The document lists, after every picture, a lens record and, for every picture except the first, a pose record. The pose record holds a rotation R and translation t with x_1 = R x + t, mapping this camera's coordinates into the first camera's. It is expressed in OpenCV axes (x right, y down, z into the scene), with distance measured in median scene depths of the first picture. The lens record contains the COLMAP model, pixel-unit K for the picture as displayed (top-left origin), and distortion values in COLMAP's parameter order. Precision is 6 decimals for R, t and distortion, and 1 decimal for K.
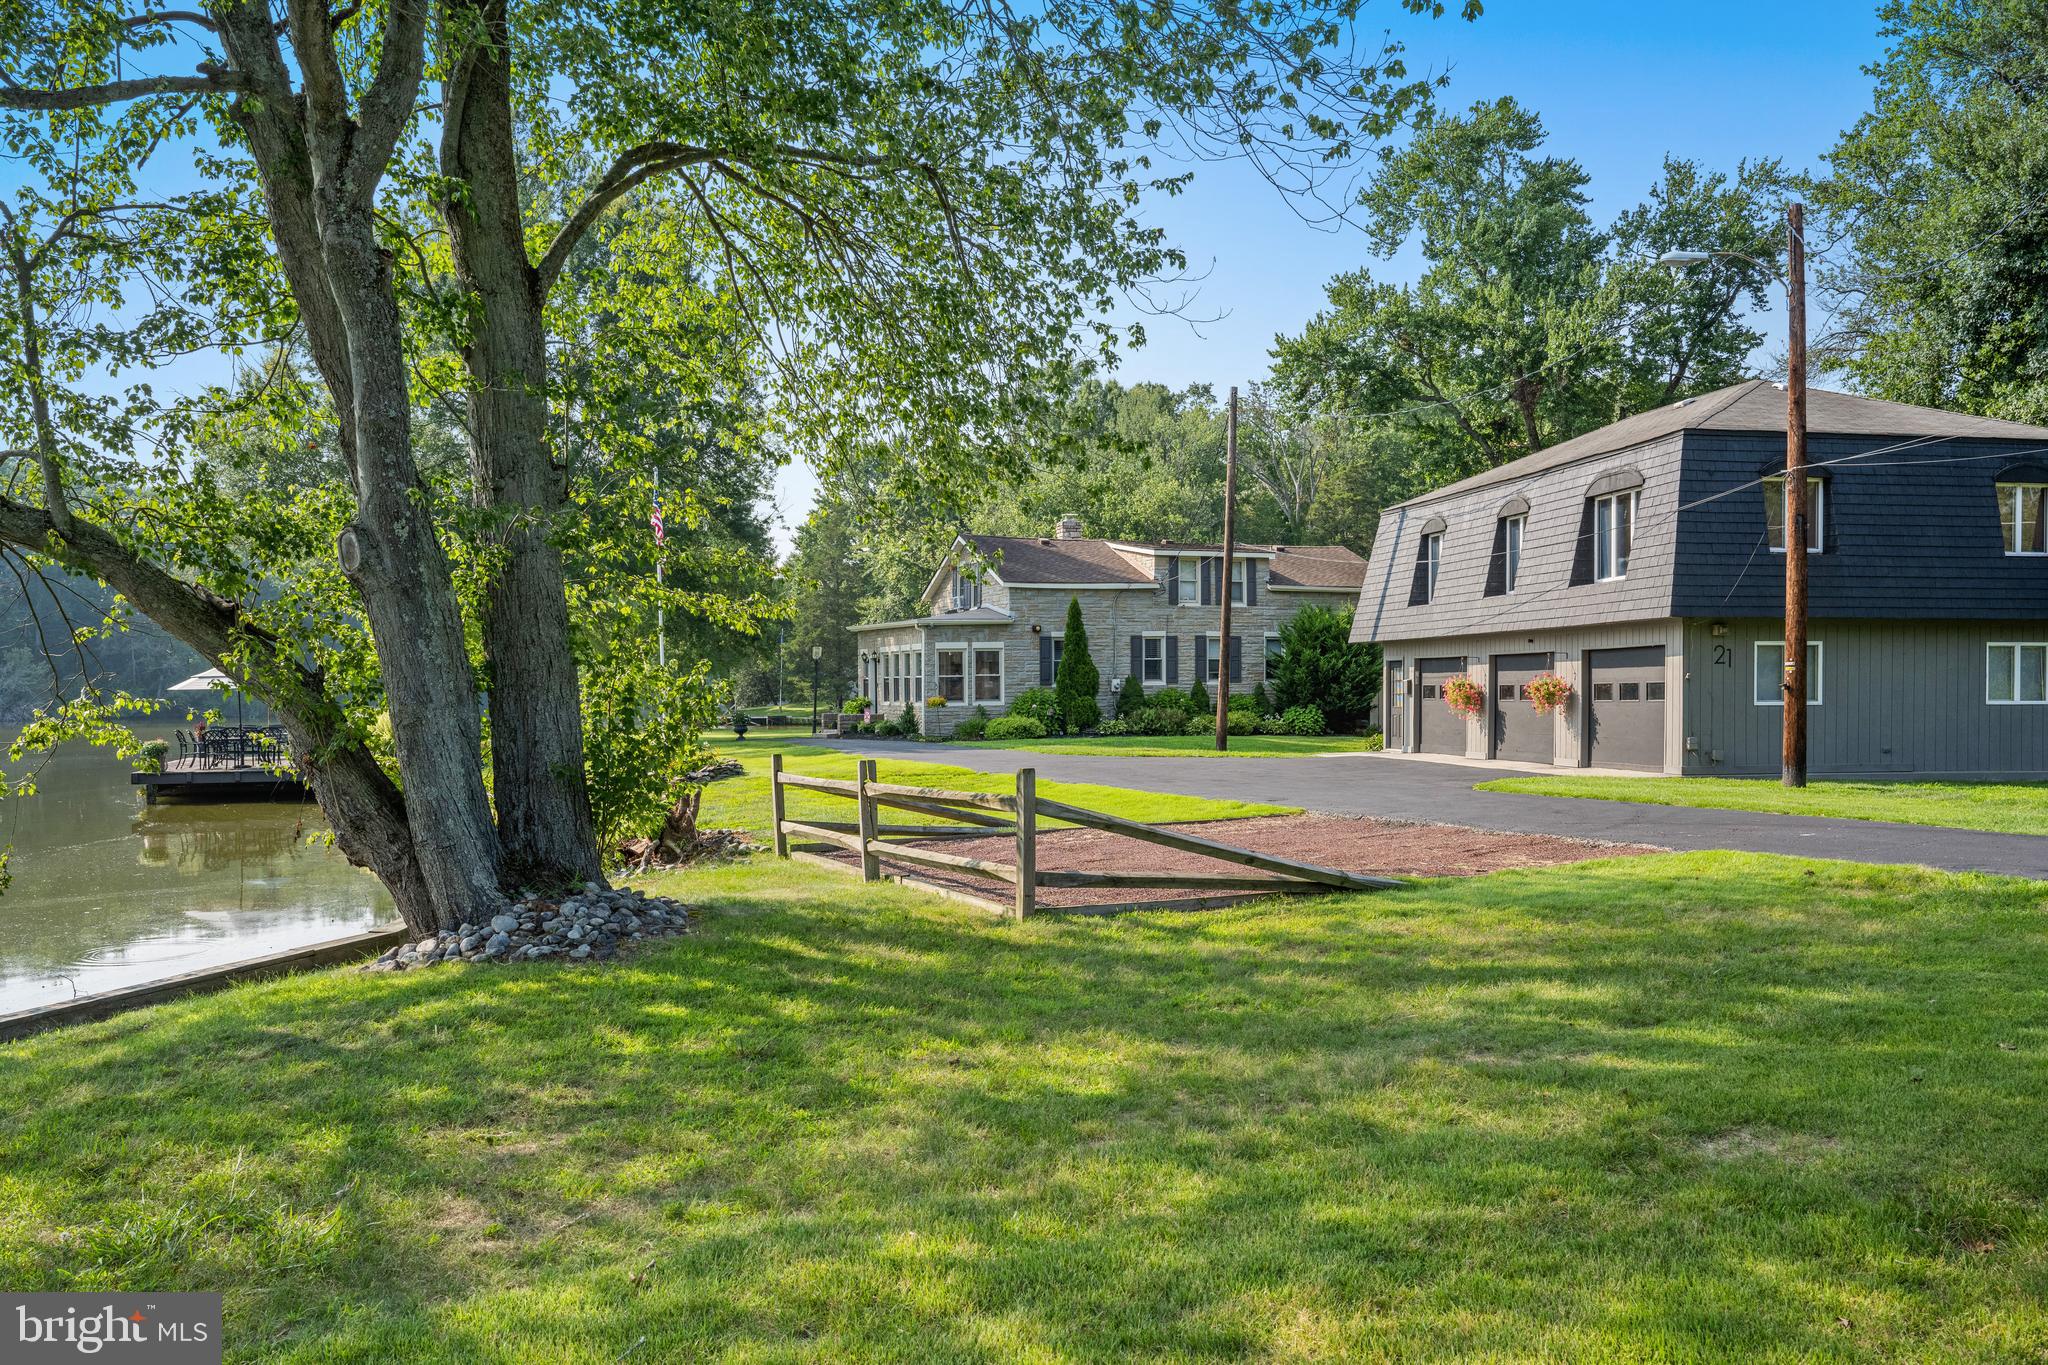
lens RADIAL K [[1664.1, 0, 1029.4], [0, 1664.1, 713.3], [0, 0, 1]] dist [0.002668, -0.001043]
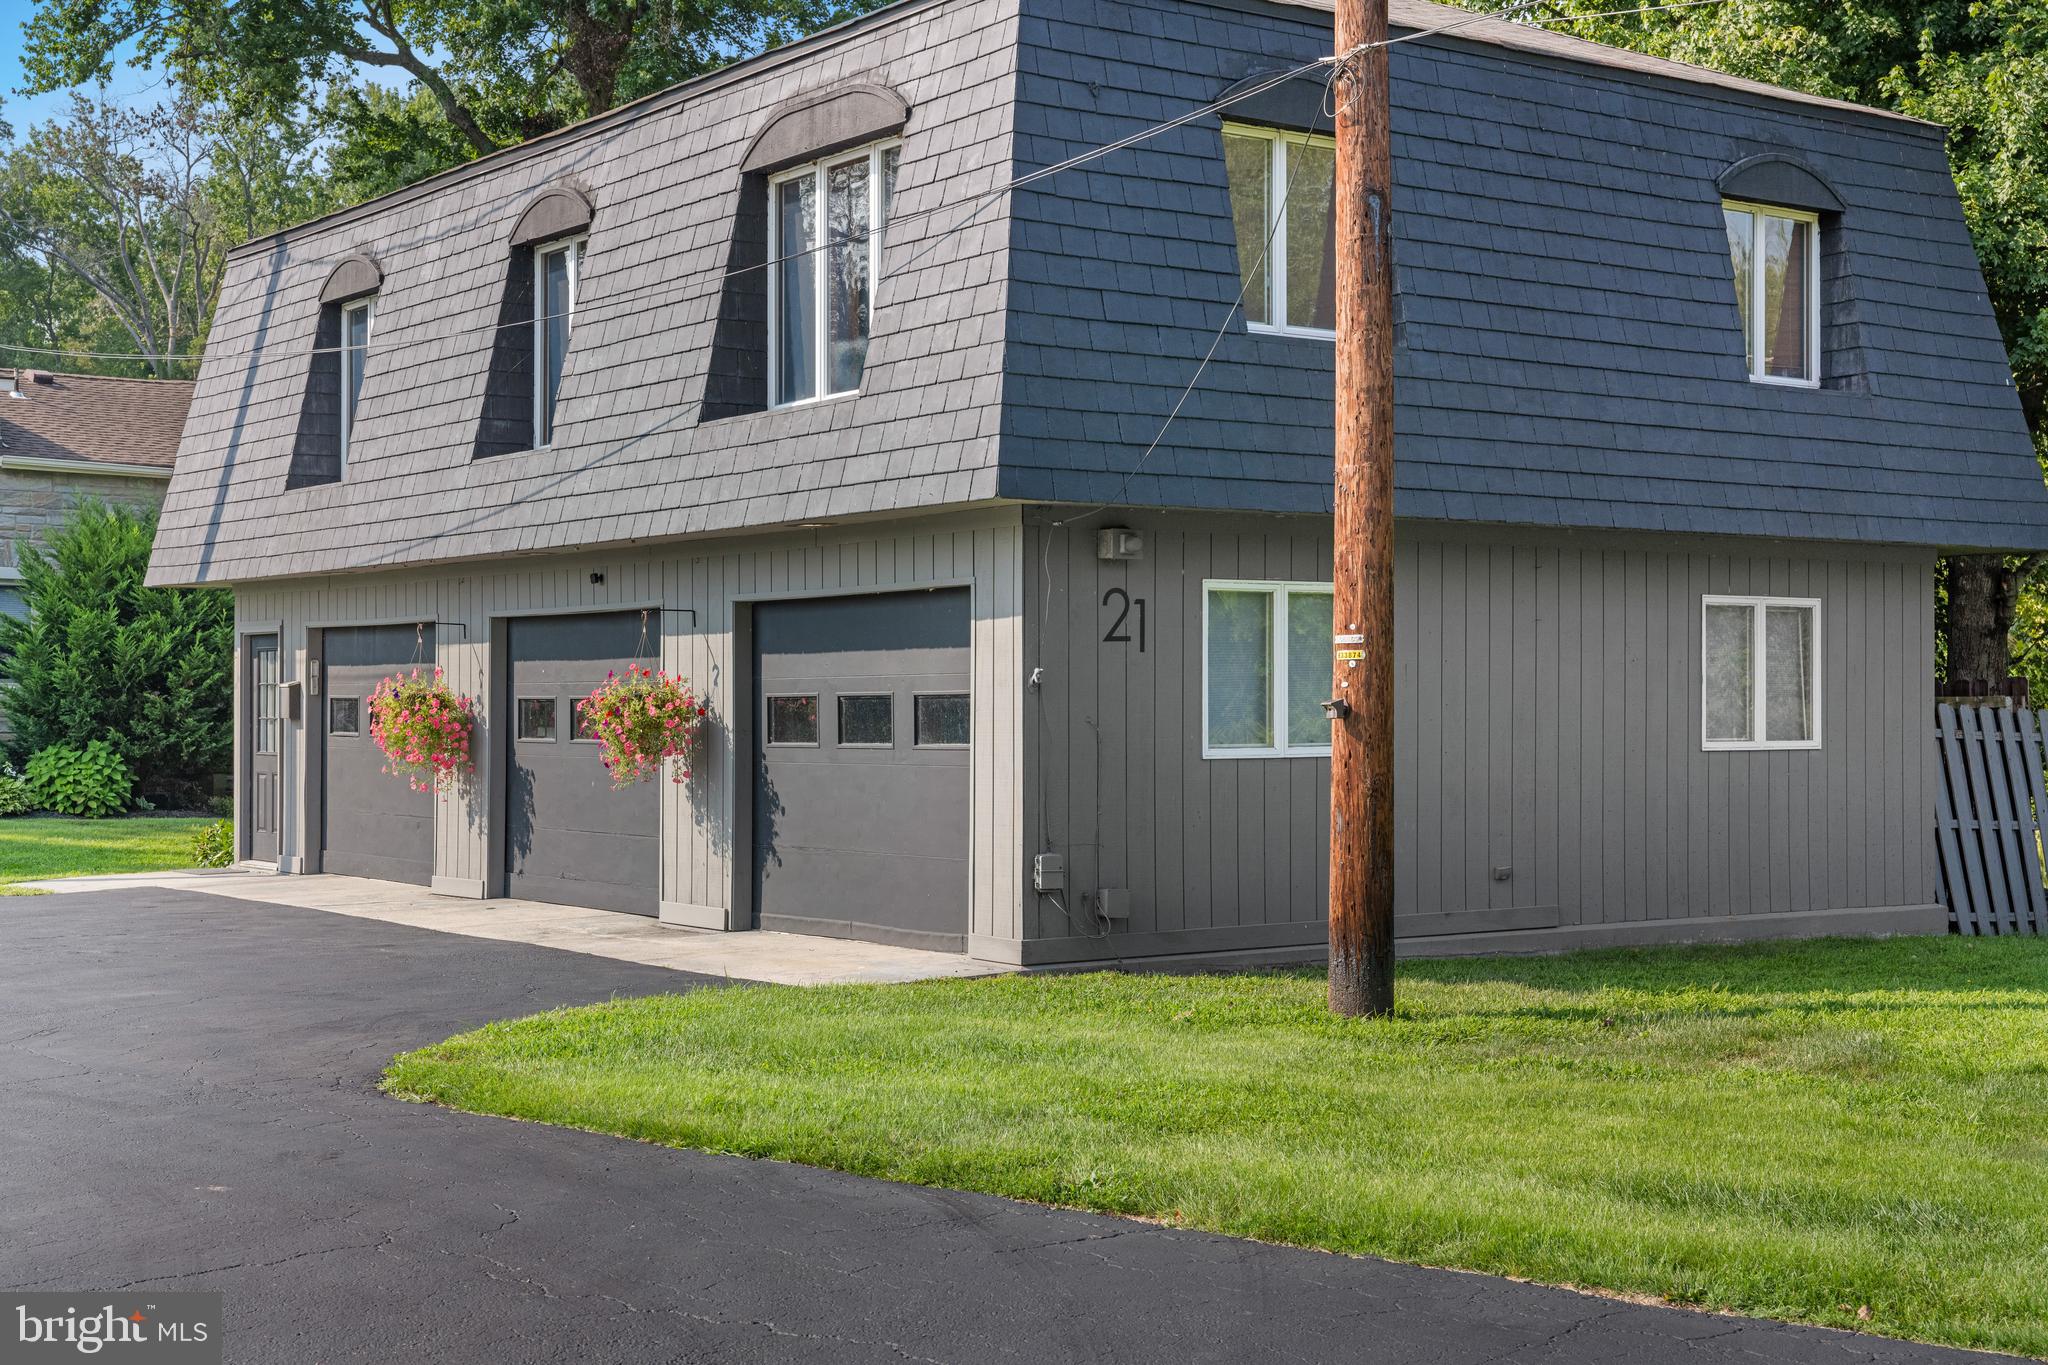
lens RADIAL K [[2829.6, 0, 1024.1], [0, 2829.6, 685.9], [0, 0, 1]] dist [0.026651, 0.000000]
pose [[0.906344, 0.003249, 0.422527, 0.118069], [0.004716, 0.999830, -0.017804, -0.007952], [-0.422514, 0.018129, 0.906175, 0.380273]]
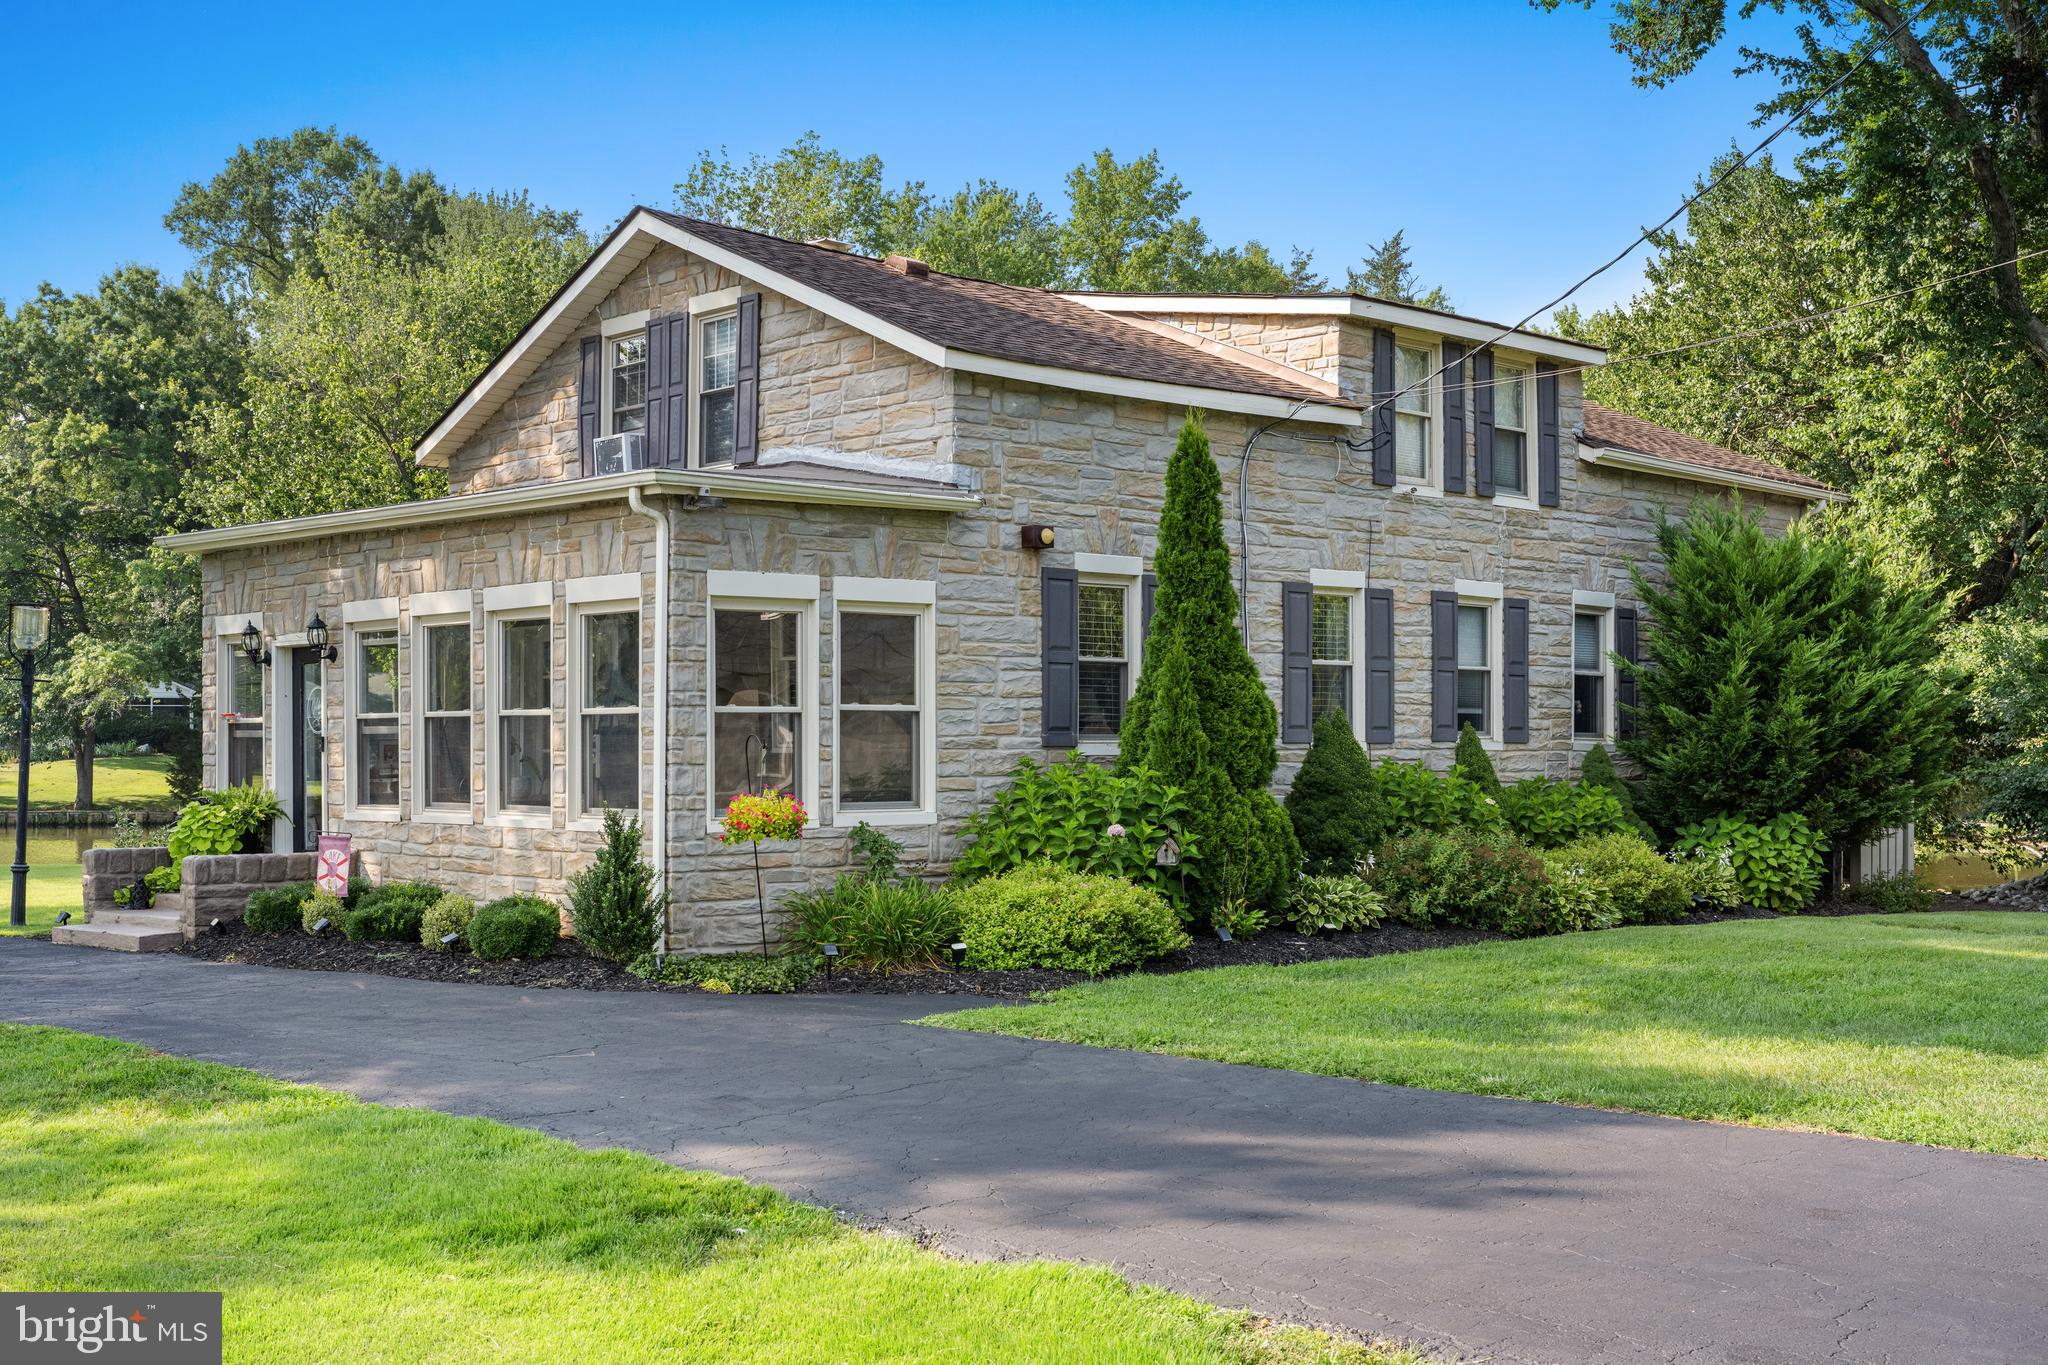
lens RADIAL K [[2311.9, 0, 1024.0], [0, 2311.9, 685.3], [0, 0, 1]] dist [0.015437, 0.000000]
pose [[0.923508, 0.017538, 0.383179, -0.197790], [-0.000541, 0.999013, -0.044422, -0.015033], [-0.383580, 0.040817, 0.922605, 0.933335]]
